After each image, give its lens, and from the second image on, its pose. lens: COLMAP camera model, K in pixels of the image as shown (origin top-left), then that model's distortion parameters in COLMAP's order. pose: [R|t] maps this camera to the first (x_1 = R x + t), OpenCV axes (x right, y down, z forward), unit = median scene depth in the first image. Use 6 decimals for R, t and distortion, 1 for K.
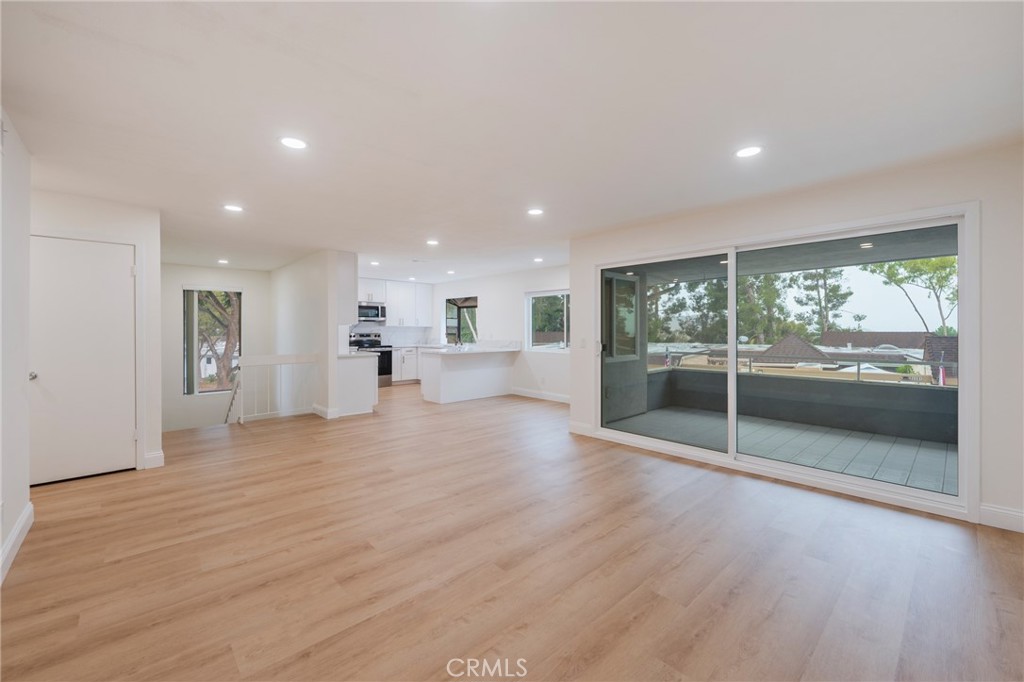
lens RADIAL K [[416.4, 0, 510.3], [0, 416.4, 331.0], [0, 0, 1]] dist [-0.003858, 0.000480]
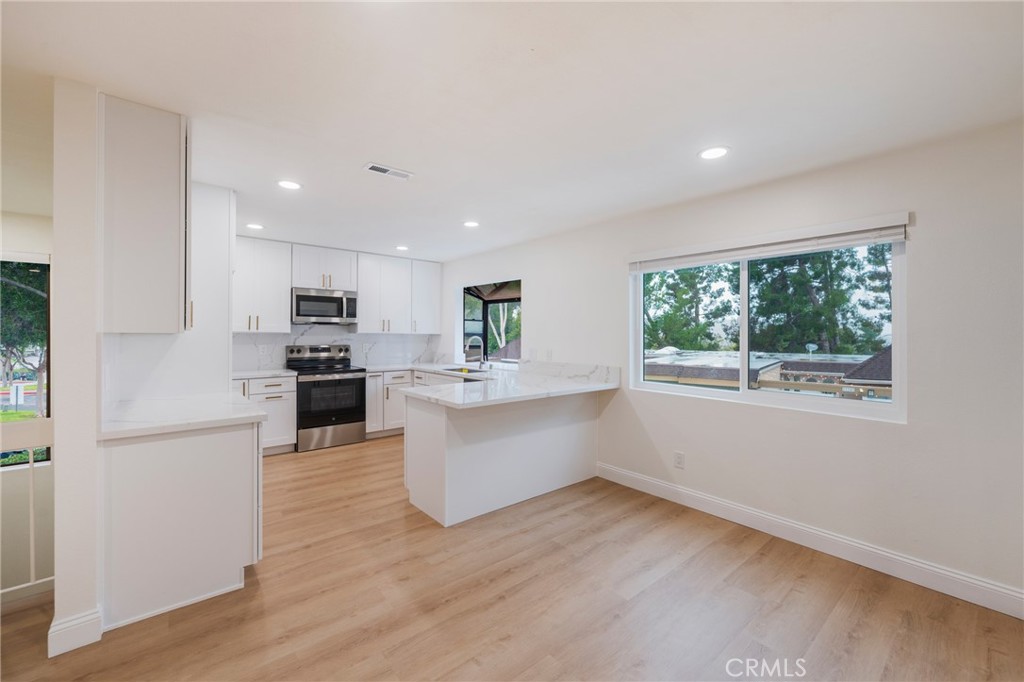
lens RADIAL K [[416.4, 0, 511.8], [0, 416.4, 332.0], [0, 0, 1]] dist [-0.003858, 0.000480]
pose [[0.998815, 0.005056, -0.048410, -0.056331], [-0.005446, 0.999954, -0.007921, -0.008985], [0.048368, 0.008175, 0.998796, 0.402538]]
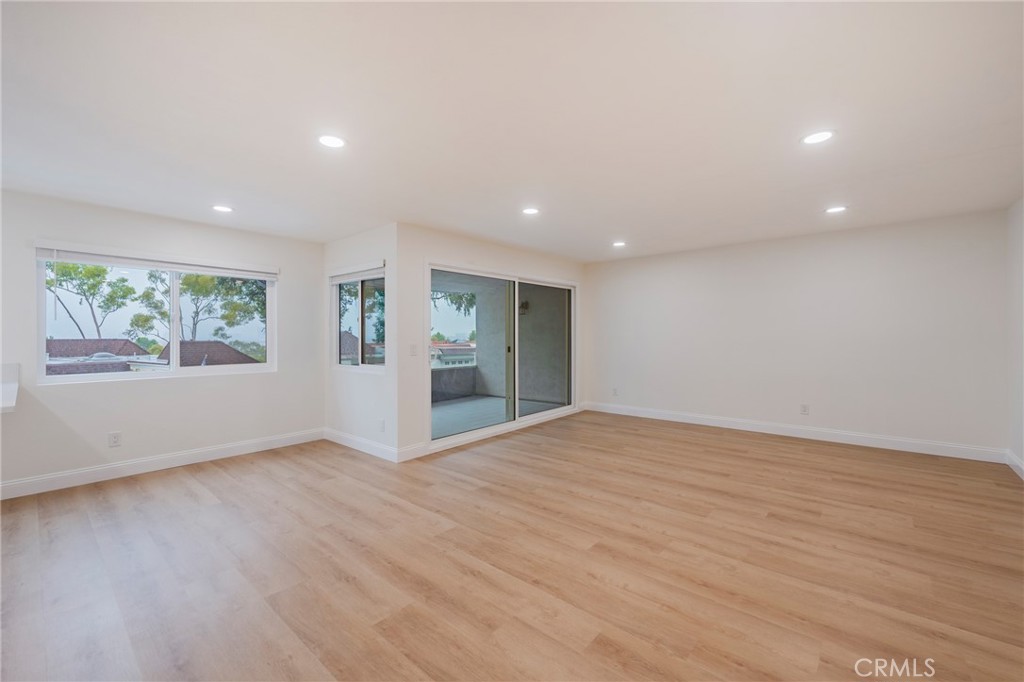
lens RADIAL K [[416.4, 0, 511.5], [0, 416.4, 333.8], [0, 0, 1]] dist [-0.003858, 0.000480]
pose [[-0.115581, 0.002955, 0.993294, -0.332455], [0.008472, 0.999962, -0.001990, -0.000087], [-0.993262, 0.008185, -0.115602, 0.433635]]
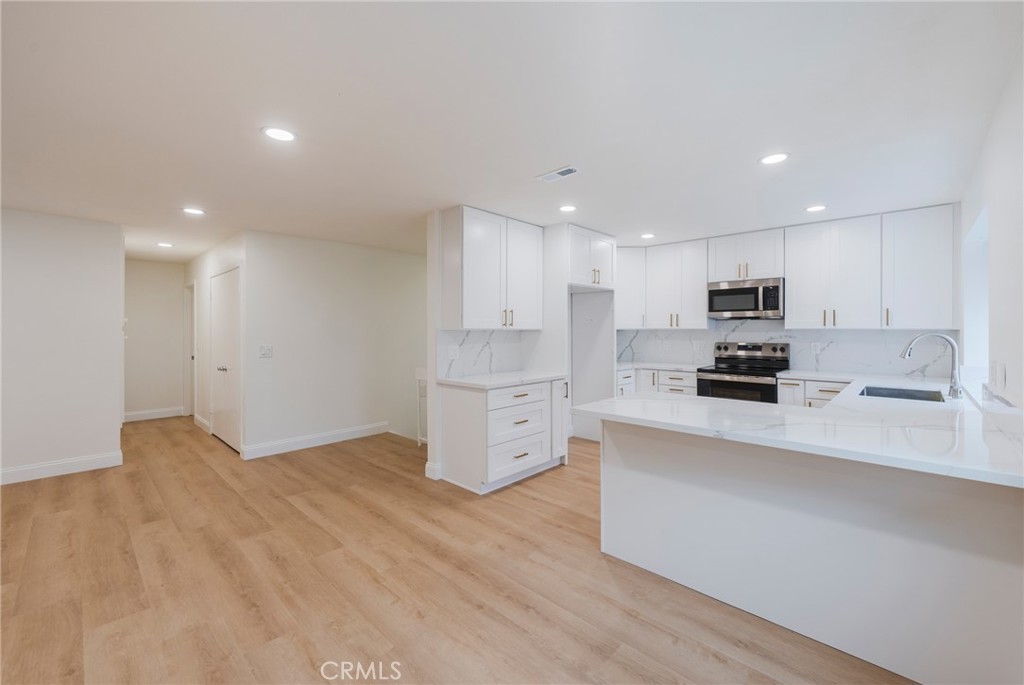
lens RADIAL K [[416.4, 0, 513.5], [0, 416.4, 336.9], [0, 0, 1]] dist [-0.003858, 0.000480]
pose [[0.066506, 0.016999, -0.997641, 0.120662], [-0.000258, 0.999855, 0.017019, -0.009632], [0.997786, -0.000874, 0.066501, 0.608514]]
